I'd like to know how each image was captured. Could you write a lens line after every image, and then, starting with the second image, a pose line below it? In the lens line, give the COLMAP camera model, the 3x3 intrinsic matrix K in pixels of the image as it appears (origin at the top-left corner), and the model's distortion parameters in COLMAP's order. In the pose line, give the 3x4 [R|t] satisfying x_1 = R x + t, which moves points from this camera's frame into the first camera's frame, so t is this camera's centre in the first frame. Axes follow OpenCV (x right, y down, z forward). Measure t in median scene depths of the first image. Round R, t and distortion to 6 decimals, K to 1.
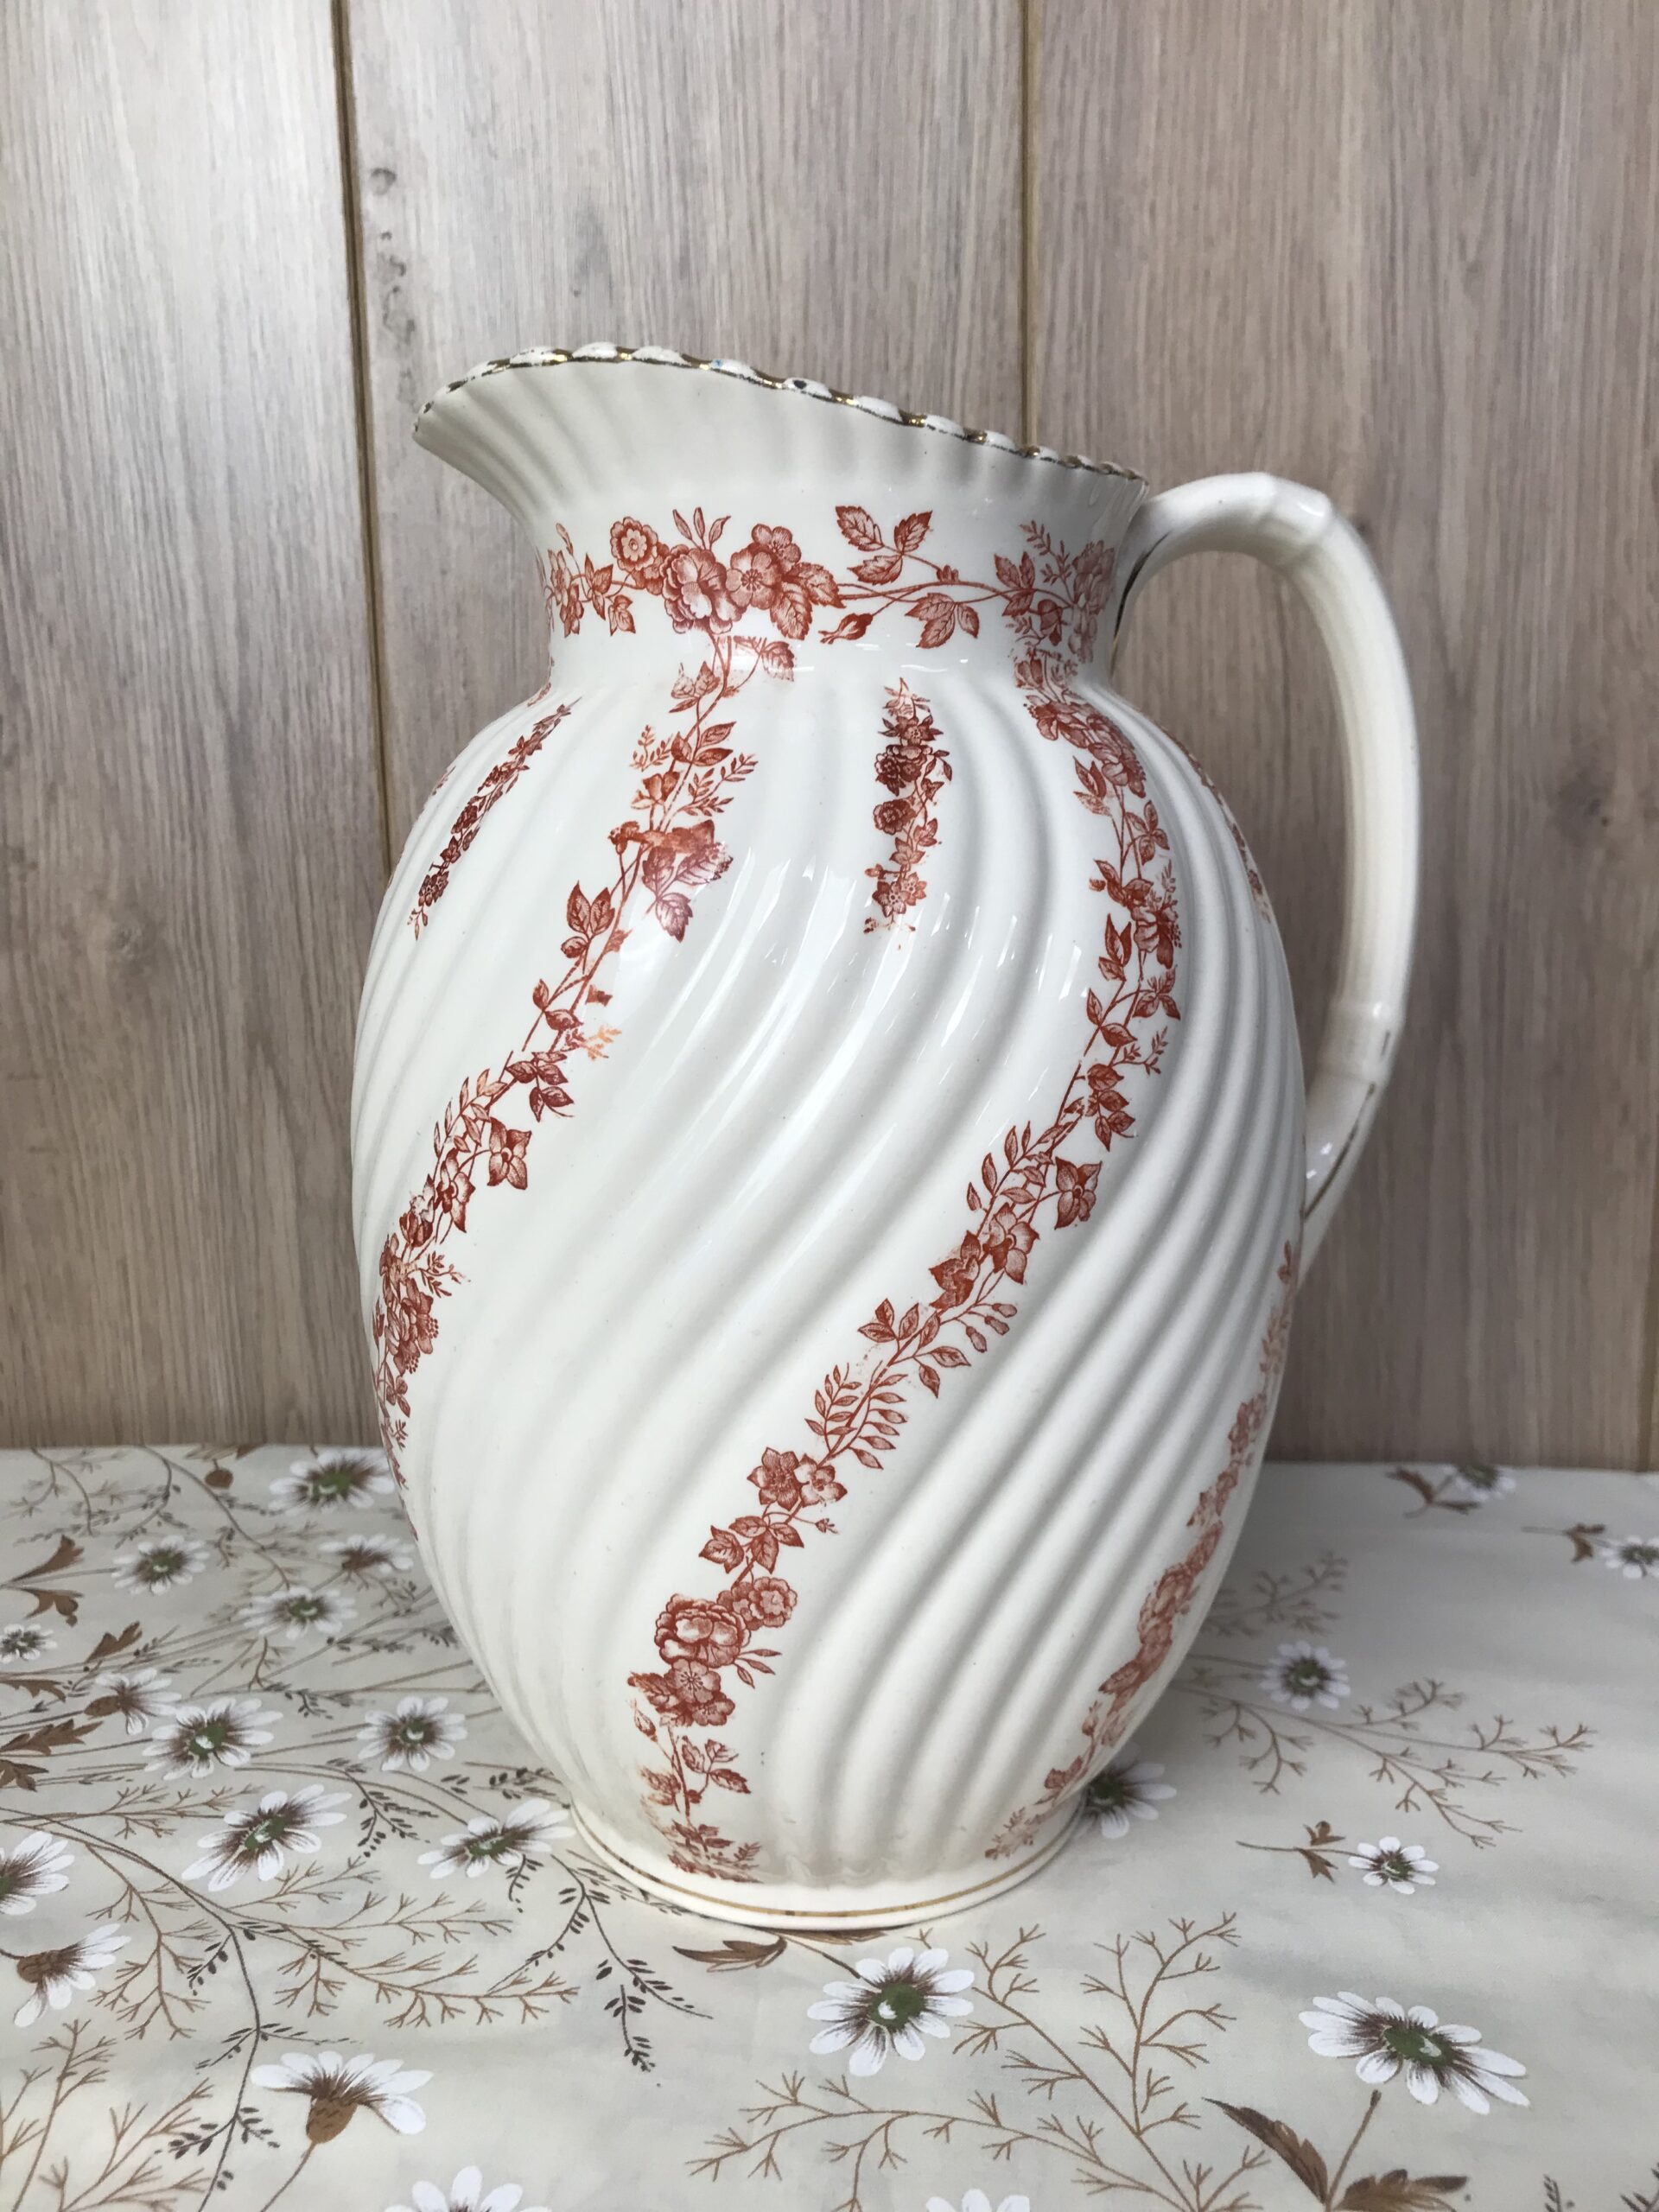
lens RADIAL K [[1822.2, 0, 829.5], [0, 1822.2, 1106.0], [0, 0, 1]] dist [0.196795, -0.801709]
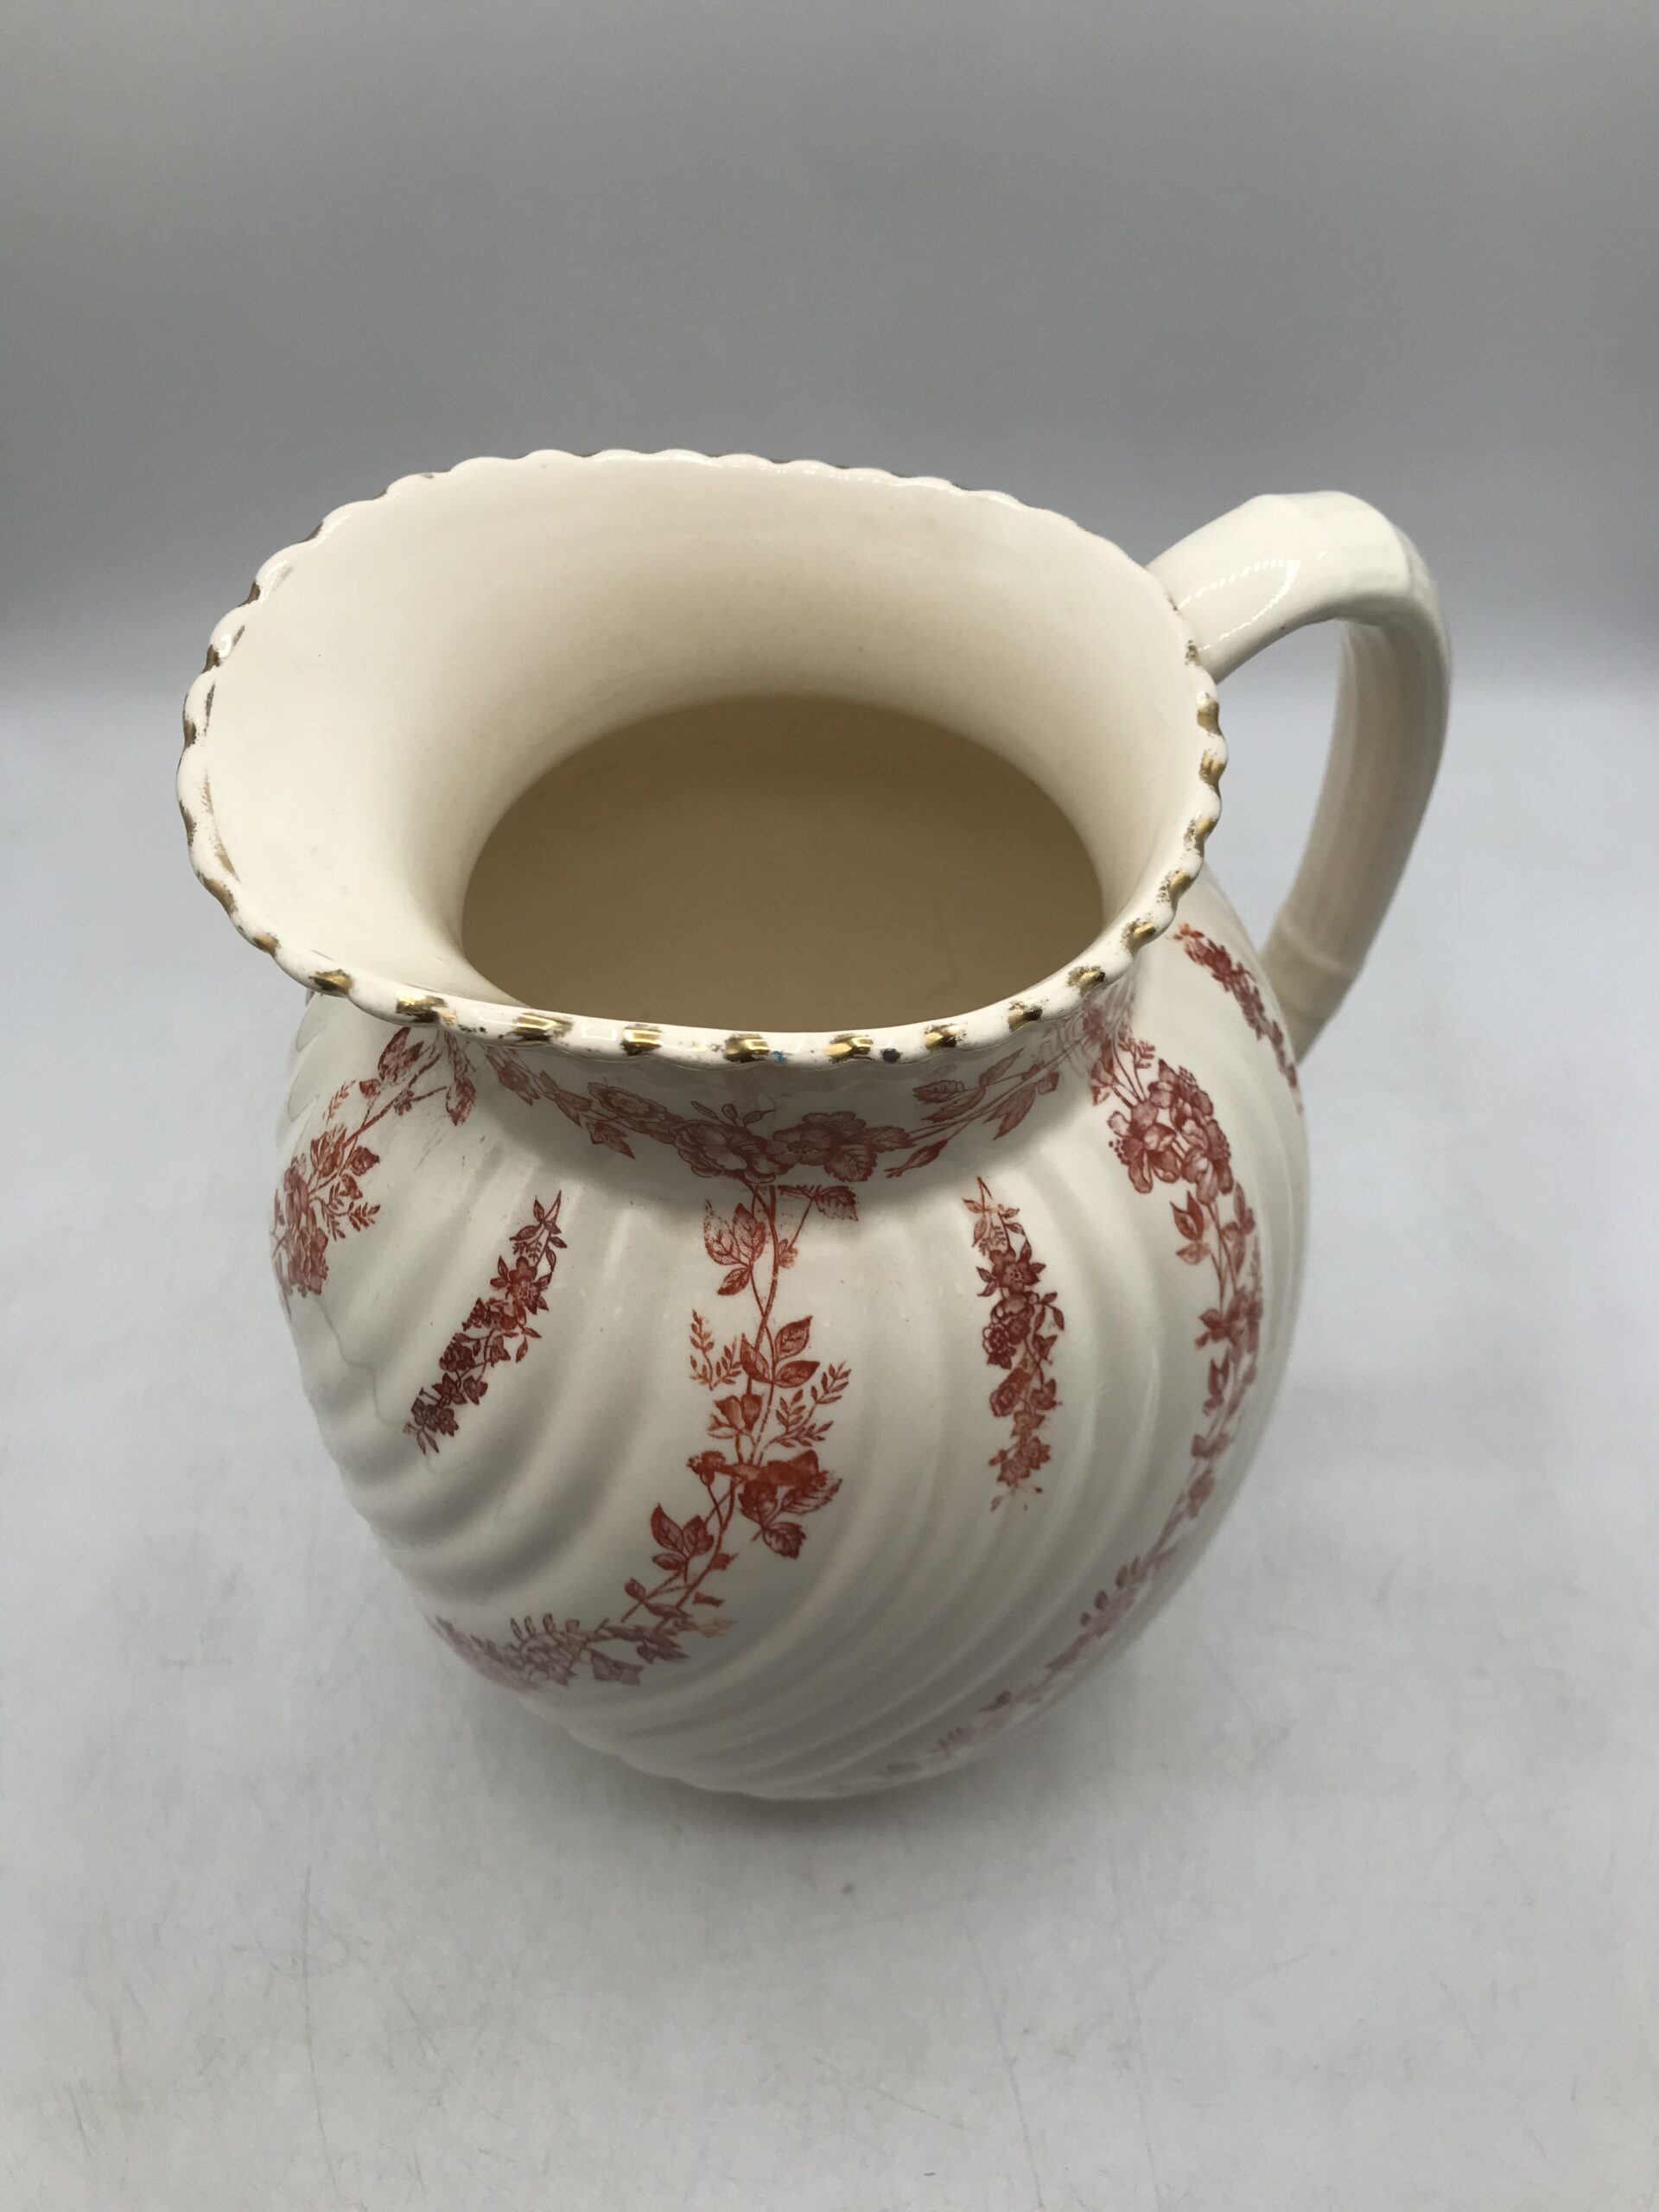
lens RADIAL K [[1822.2, 0, 829.5], [0, 1822.2, 1106.0], [0, 0, 1]] dist [0.196795, -0.801709]
pose [[0.959074, -0.231971, 0.162378, -0.157174], [0.057330, 0.720662, 0.690912, -0.859447], [-0.277292, -0.653326, 0.704467, 0.481827]]
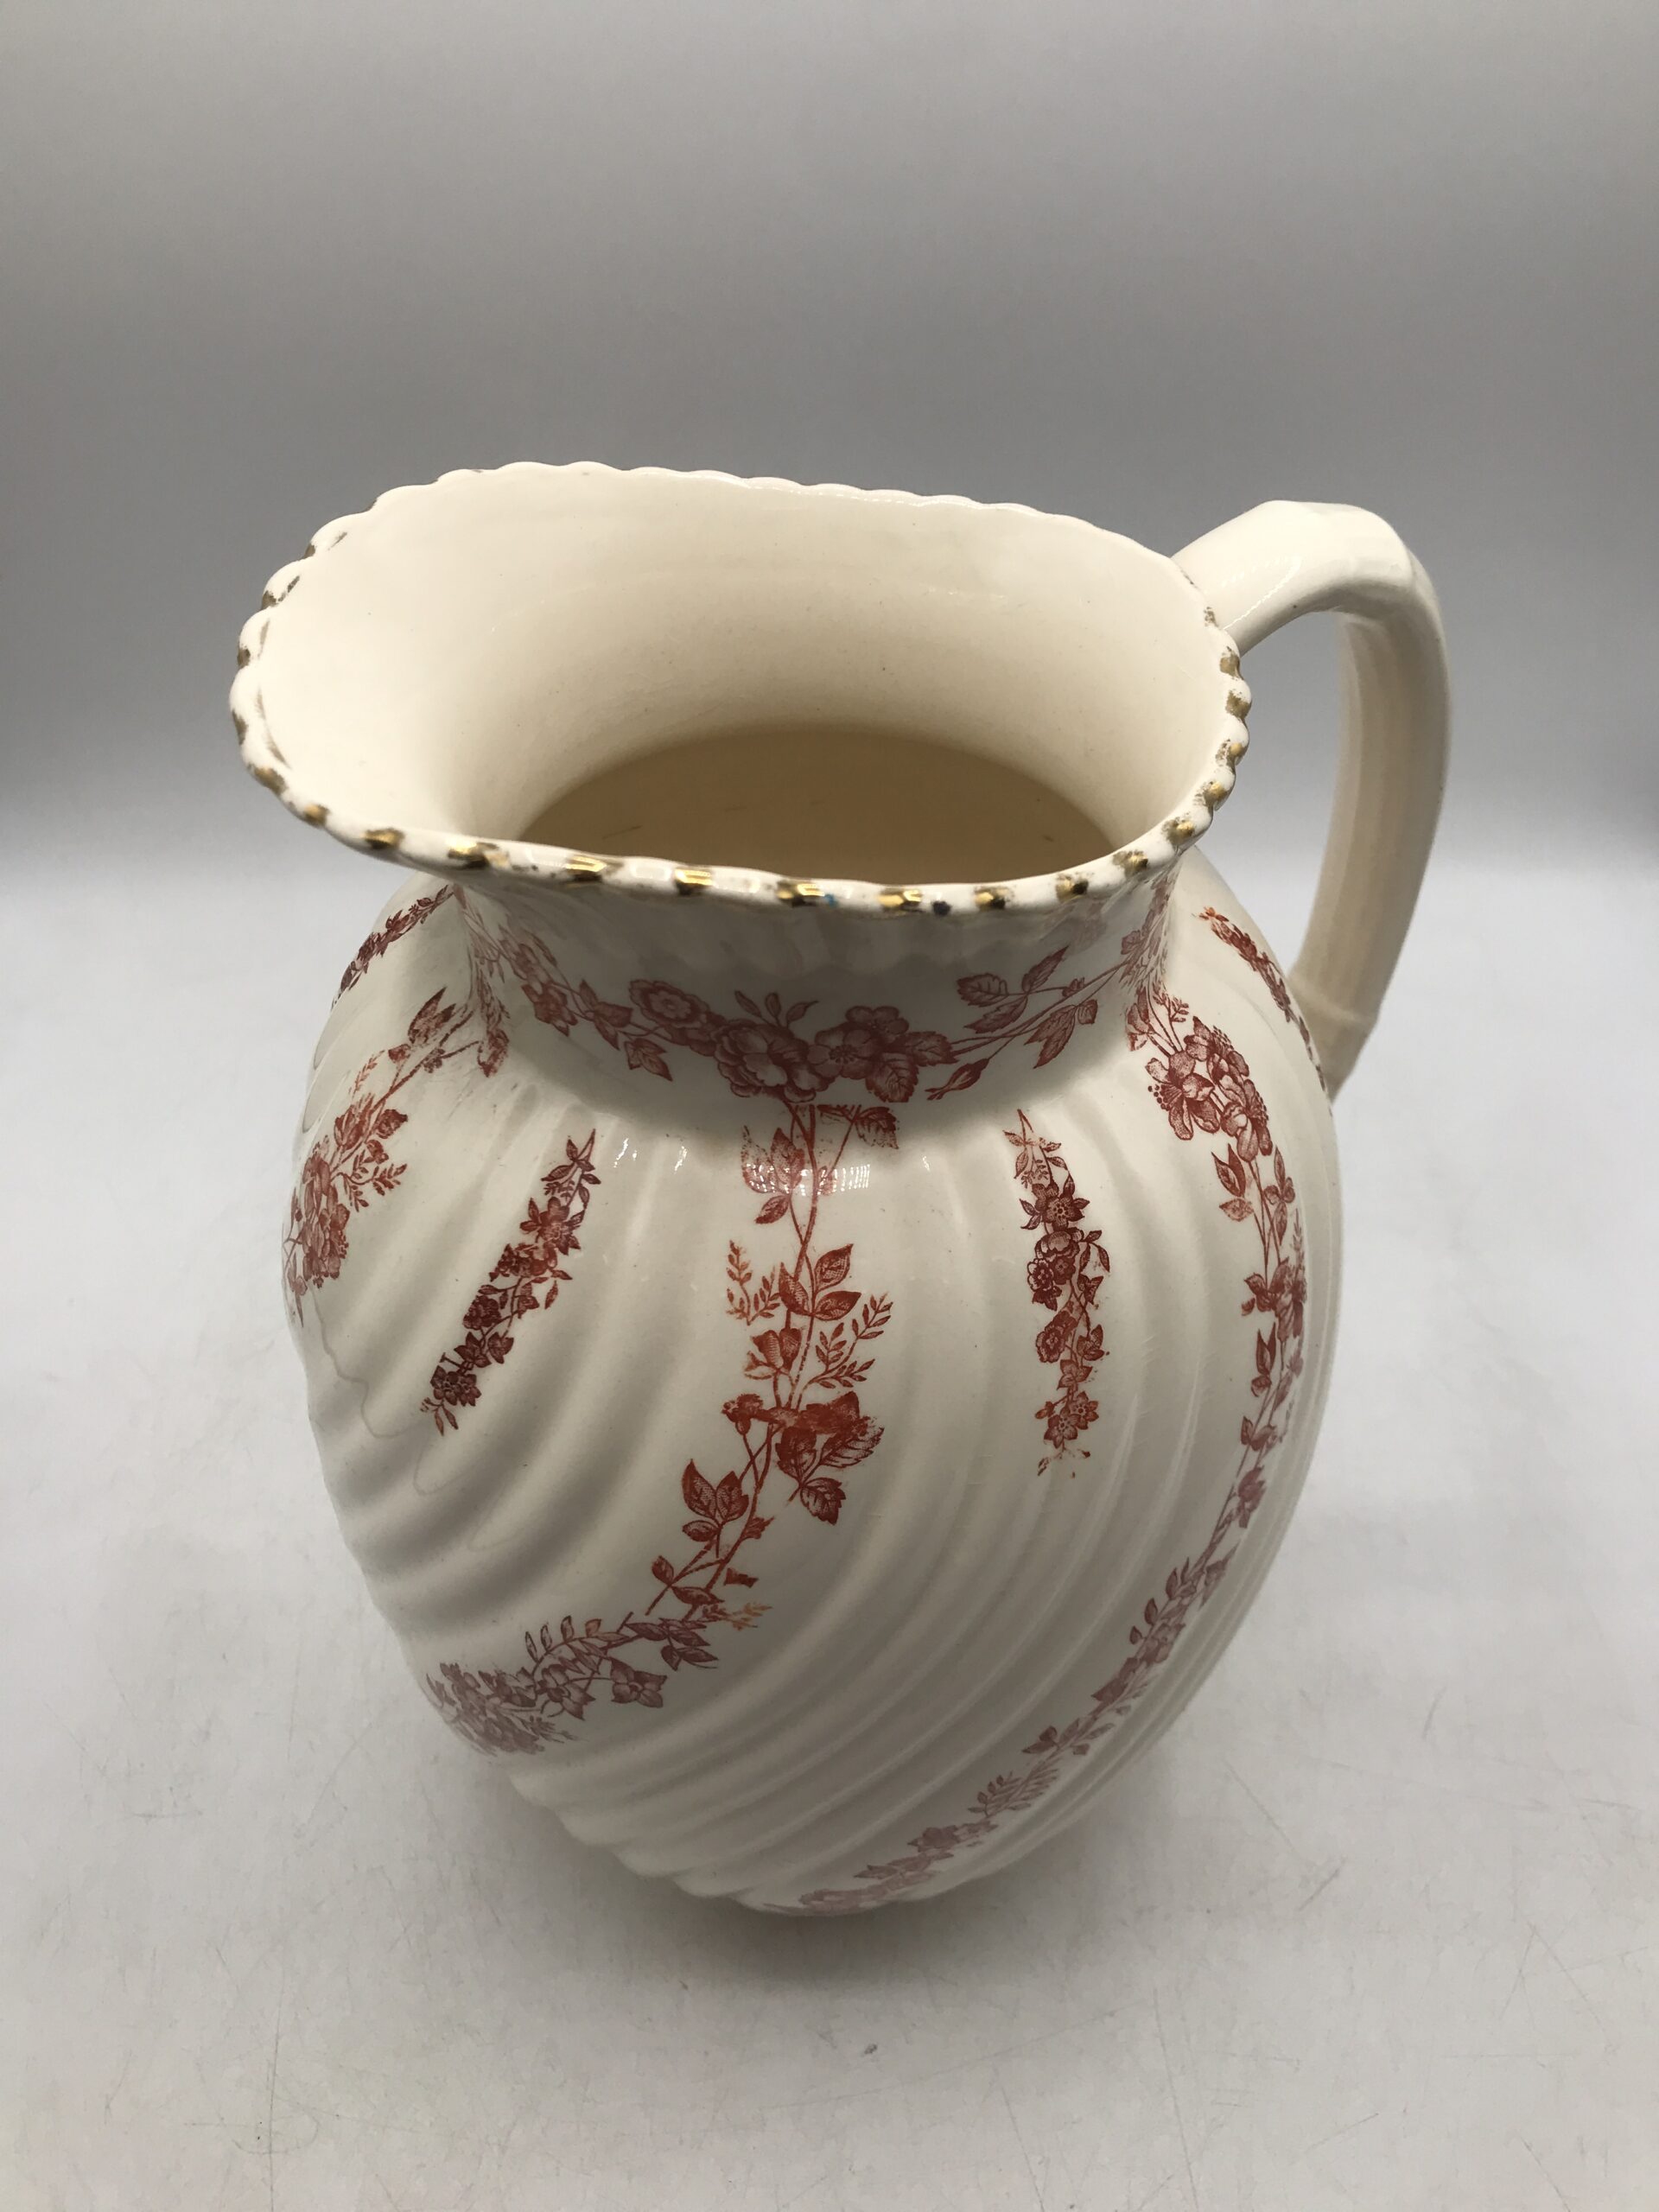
lens RADIAL K [[1822.2, 0, 829.5], [0, 1822.2, 1106.0], [0, 0, 1]] dist [0.196795, -0.801709]
pose [[0.955071, -0.203491, 0.215477, -0.224035], [0.053481, 0.833433, 0.550027, -0.711645], [-0.291511, -0.513791, 0.806870, 0.388787]]
